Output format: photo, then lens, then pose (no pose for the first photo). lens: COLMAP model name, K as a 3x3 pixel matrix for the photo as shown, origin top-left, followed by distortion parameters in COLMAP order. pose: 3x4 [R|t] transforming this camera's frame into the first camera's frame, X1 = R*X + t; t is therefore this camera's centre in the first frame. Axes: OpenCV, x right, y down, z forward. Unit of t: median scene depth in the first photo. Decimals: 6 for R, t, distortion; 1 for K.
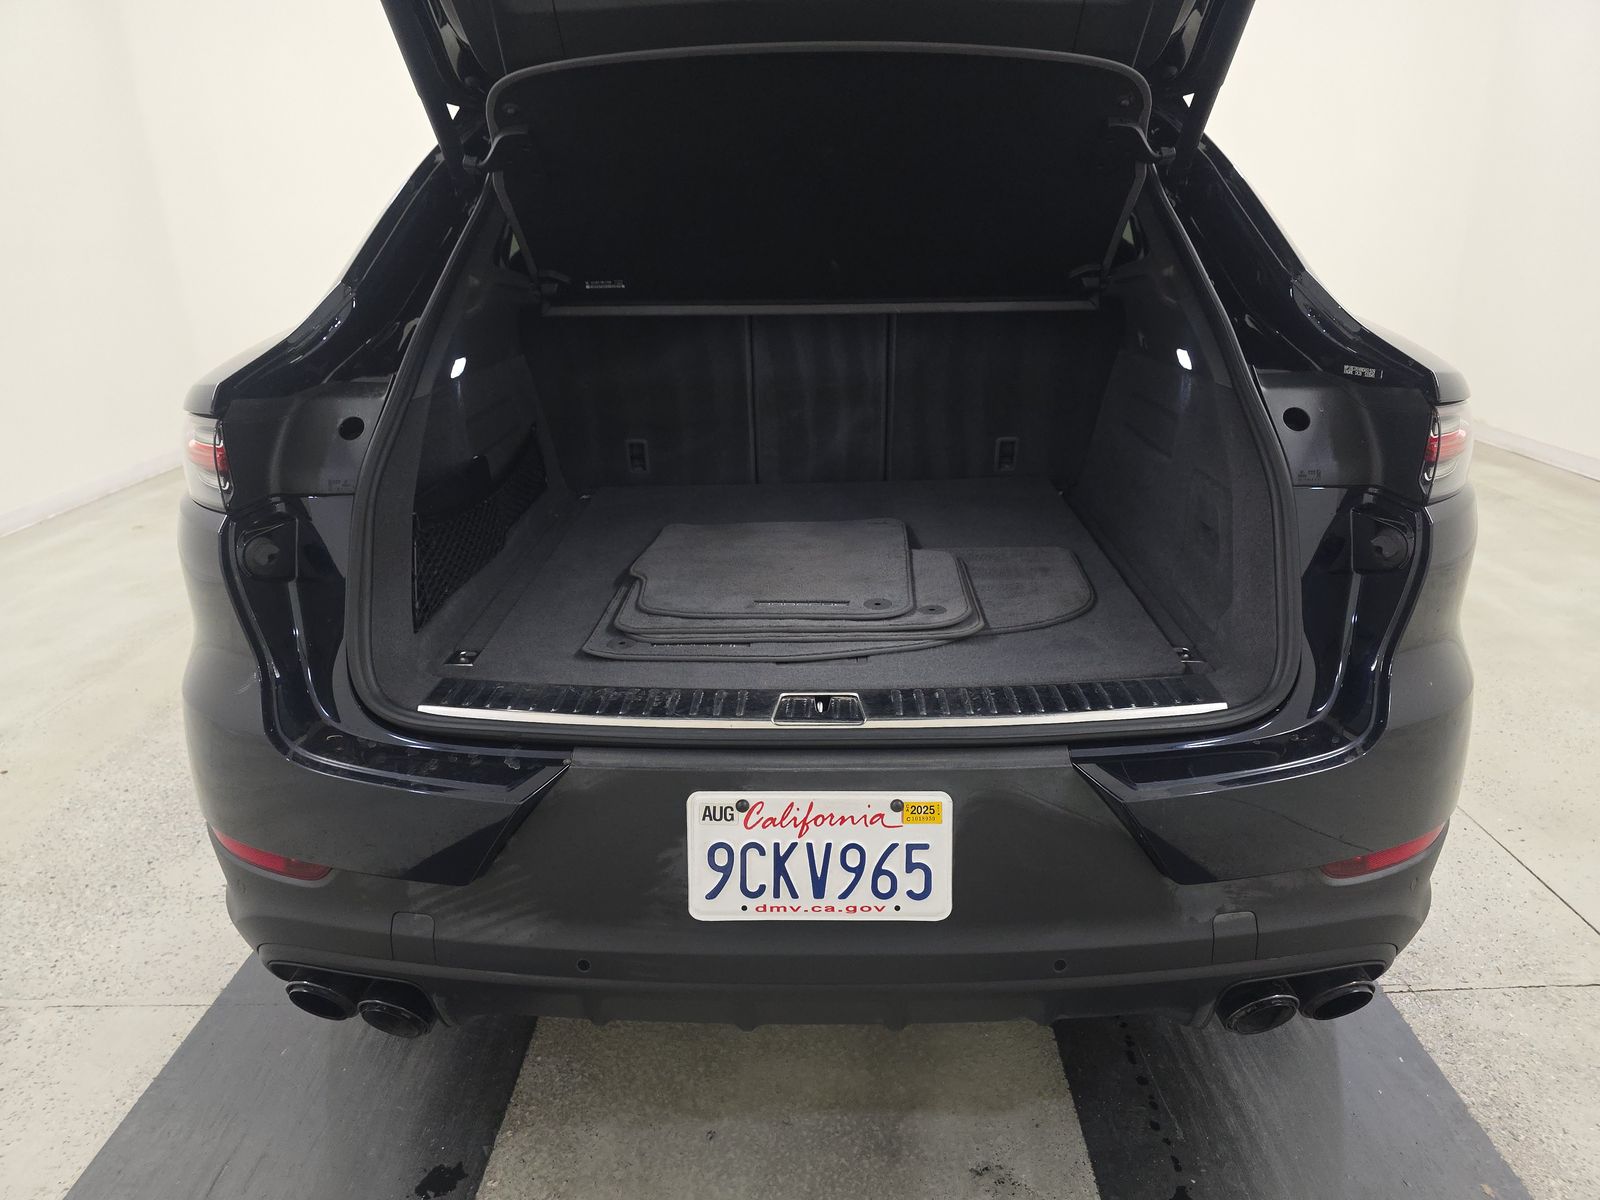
lens RADIAL K [[1072.9, 0, 798.5], [0, 1072.9, 615.0], [0, 0, 1]] dist [0.033228, -0.026821]
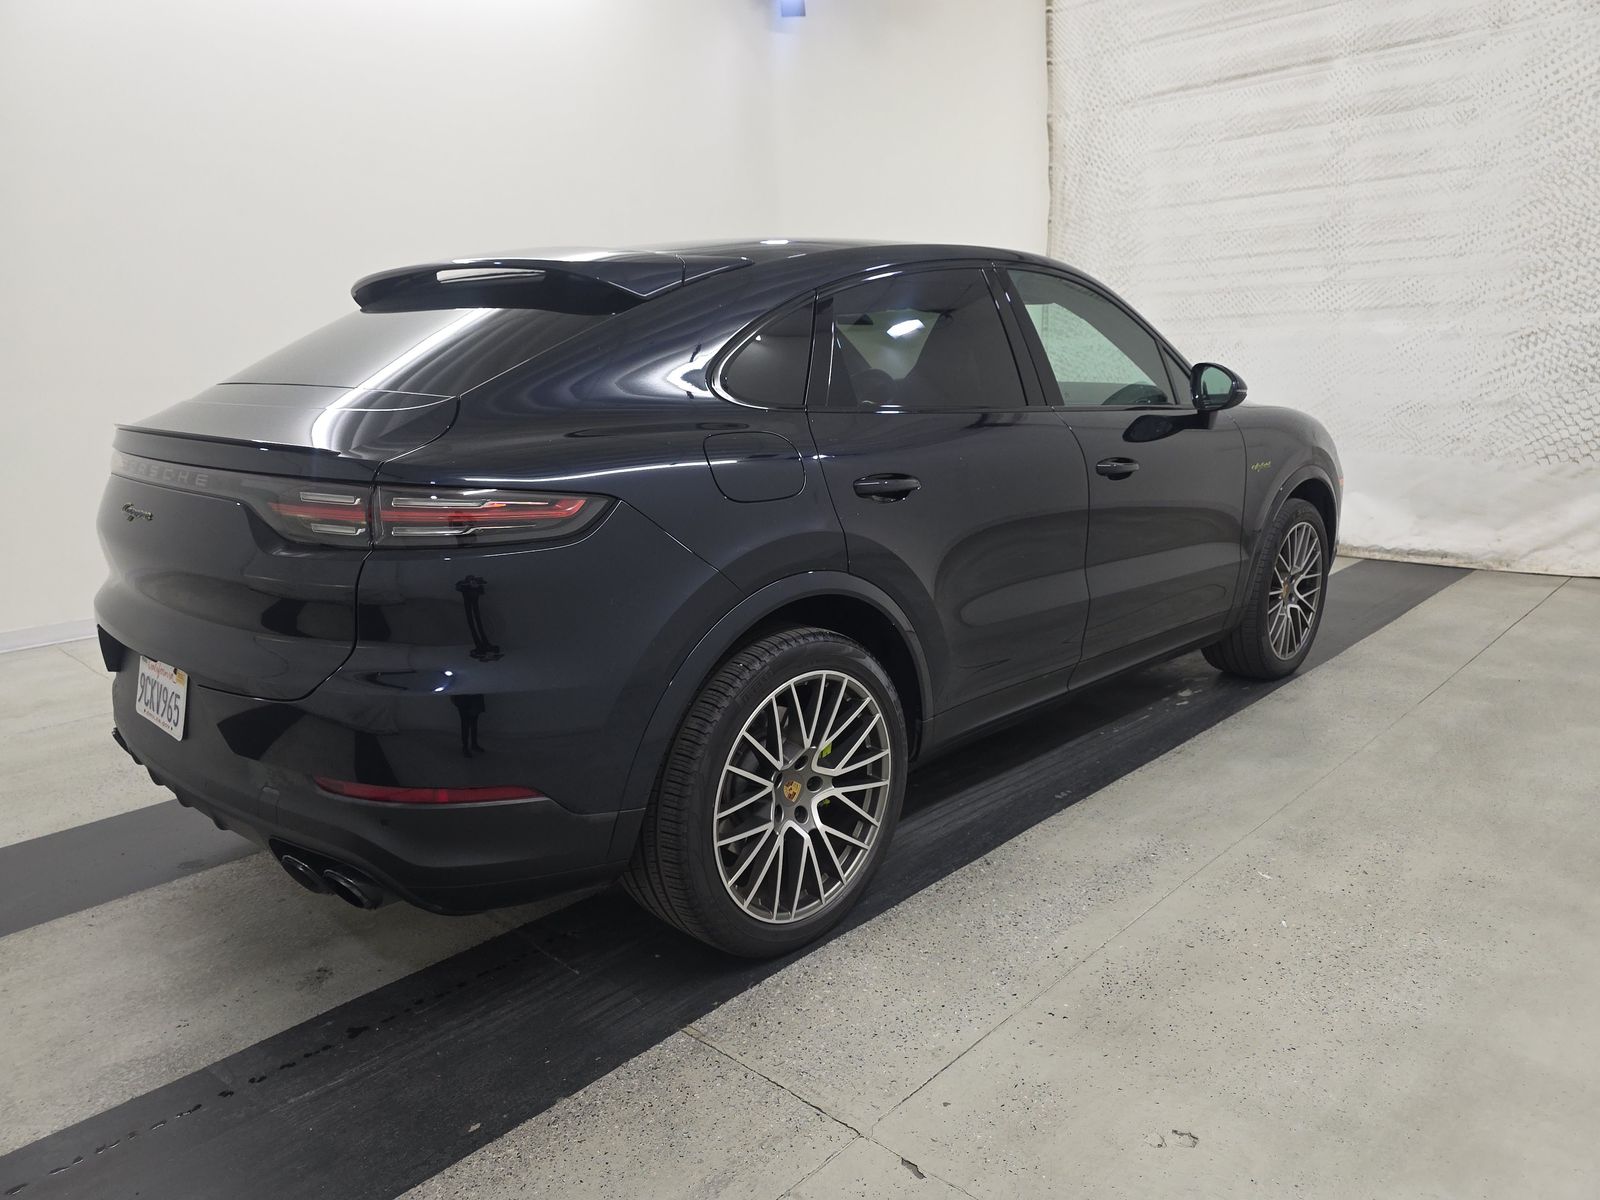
lens RADIAL K [[1072.9, 0, 803.8], [0, 1072.9, 606.0], [0, 0, 1]] dist [0.033228, -0.026821]
pose [[0.736036, 0.154385, -0.659102, 1.510914], [-0.225011, 0.974082, -0.023110, -0.095209], [0.638452, 0.165315, 0.751698, 0.198126]]
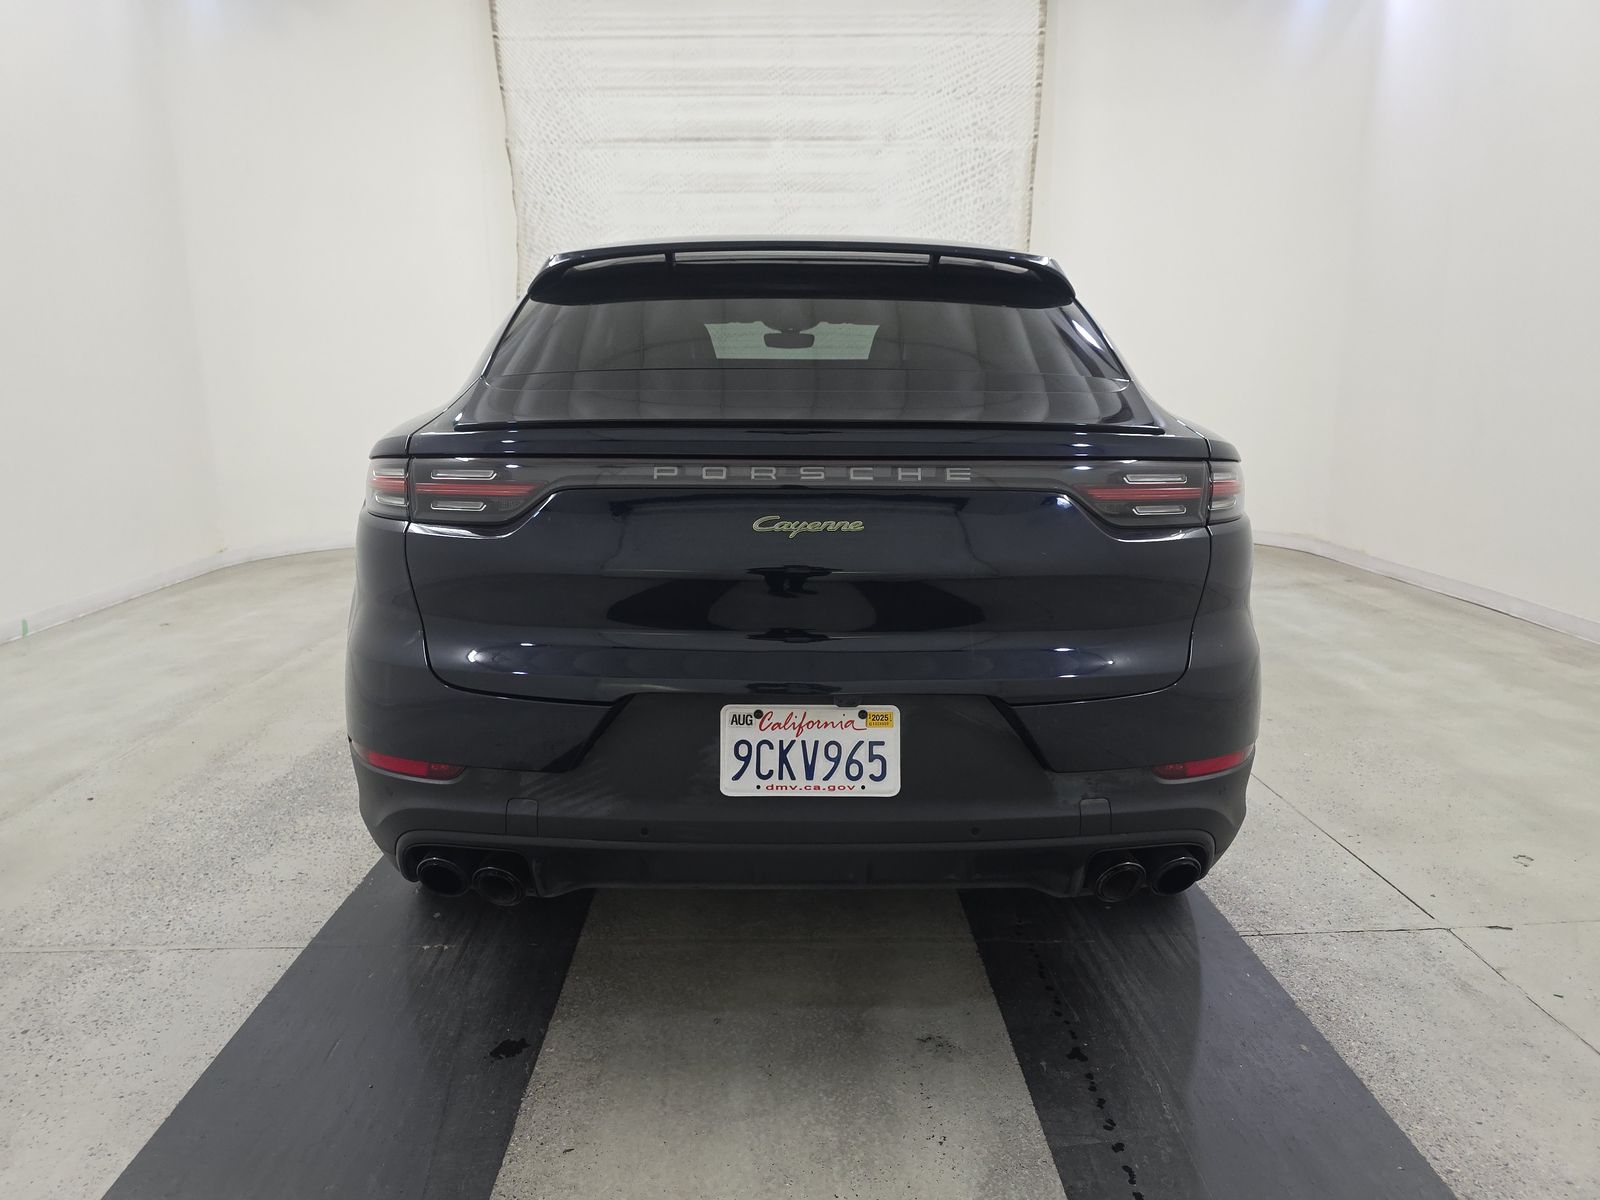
lens RADIAL K [[1072.9, 0, 785.0], [0, 1072.9, 601.4], [0, 0, 1]] dist [0.033228, -0.026821]
pose [[0.999389, 0.010971, 0.033178, -0.047974], [-0.005843, 0.988534, -0.150887, 0.178842], [-0.034453, 0.150601, 0.987994, -0.347496]]
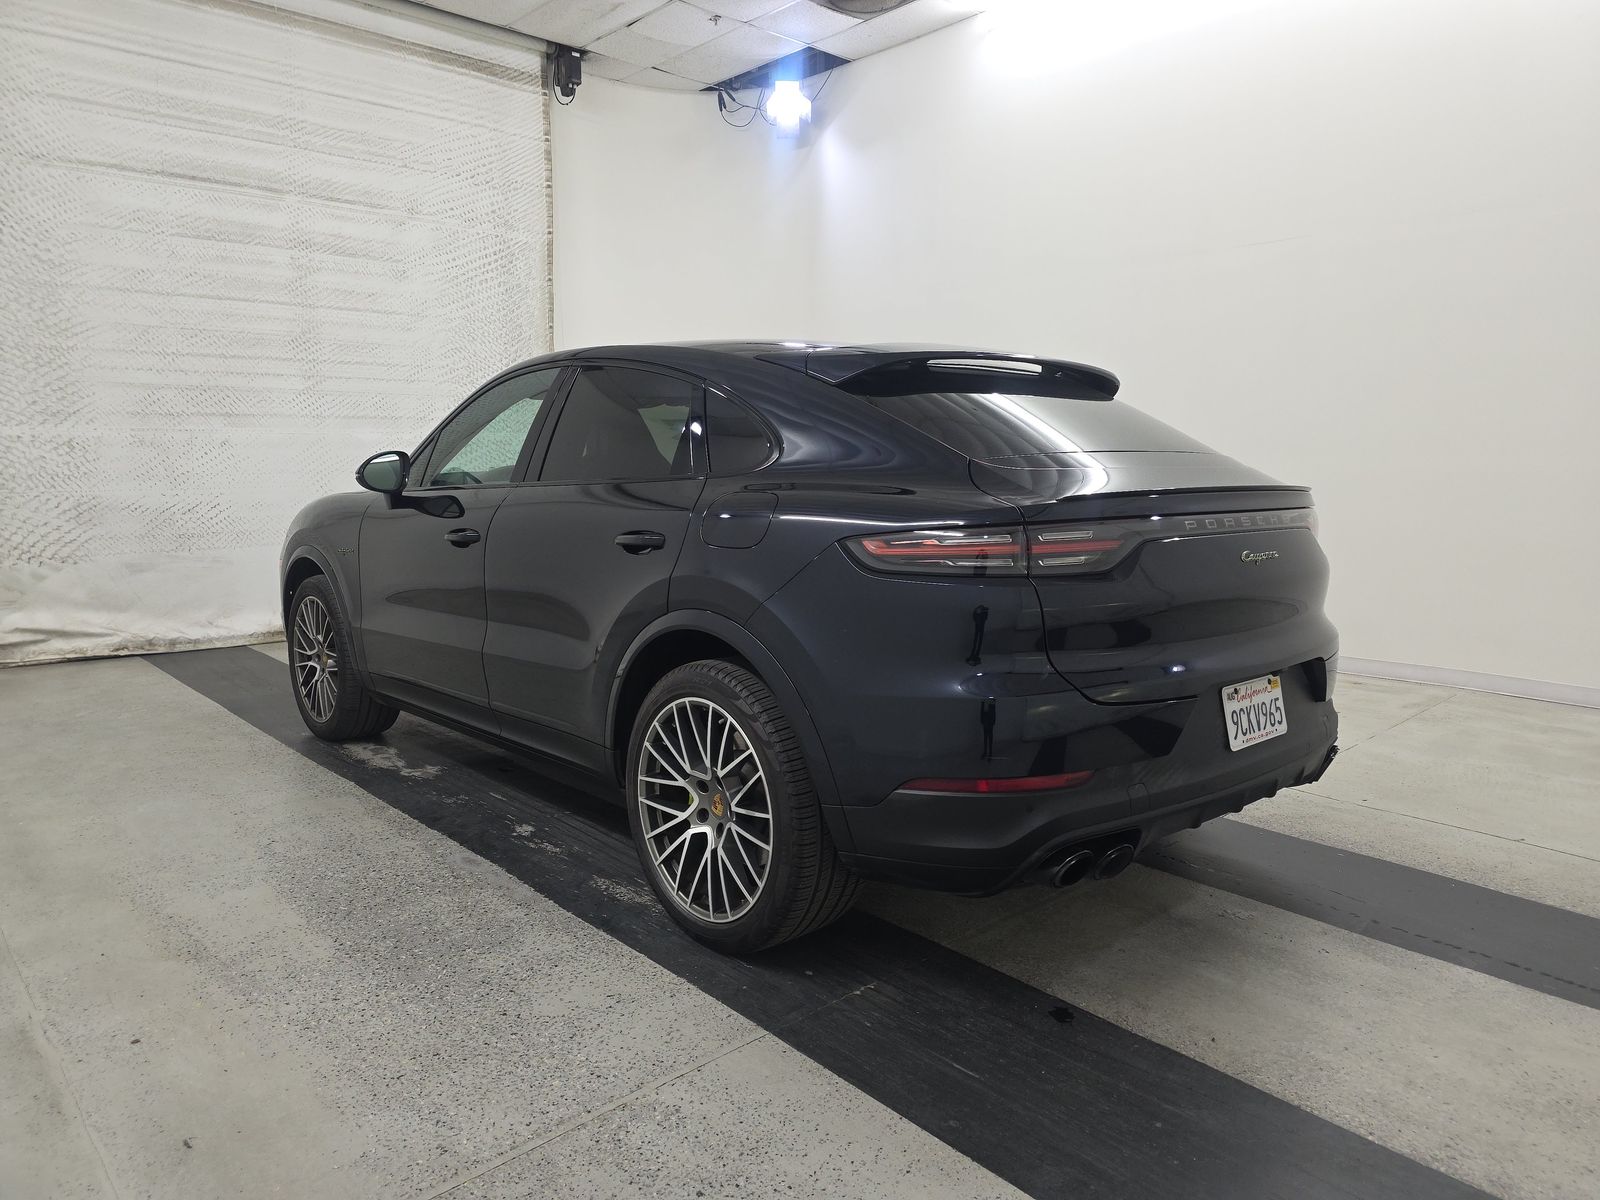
lens RADIAL K [[1072.9, 0, 801.8], [0, 1072.9, 597.2], [0, 0, 1]] dist [0.033228, -0.026821]
pose [[0.728136, -0.066717, 0.682178, -1.530972], [0.219300, 0.965613, -0.139637, 0.078543], [-0.649404, 0.251276, 0.717729, -0.011609]]
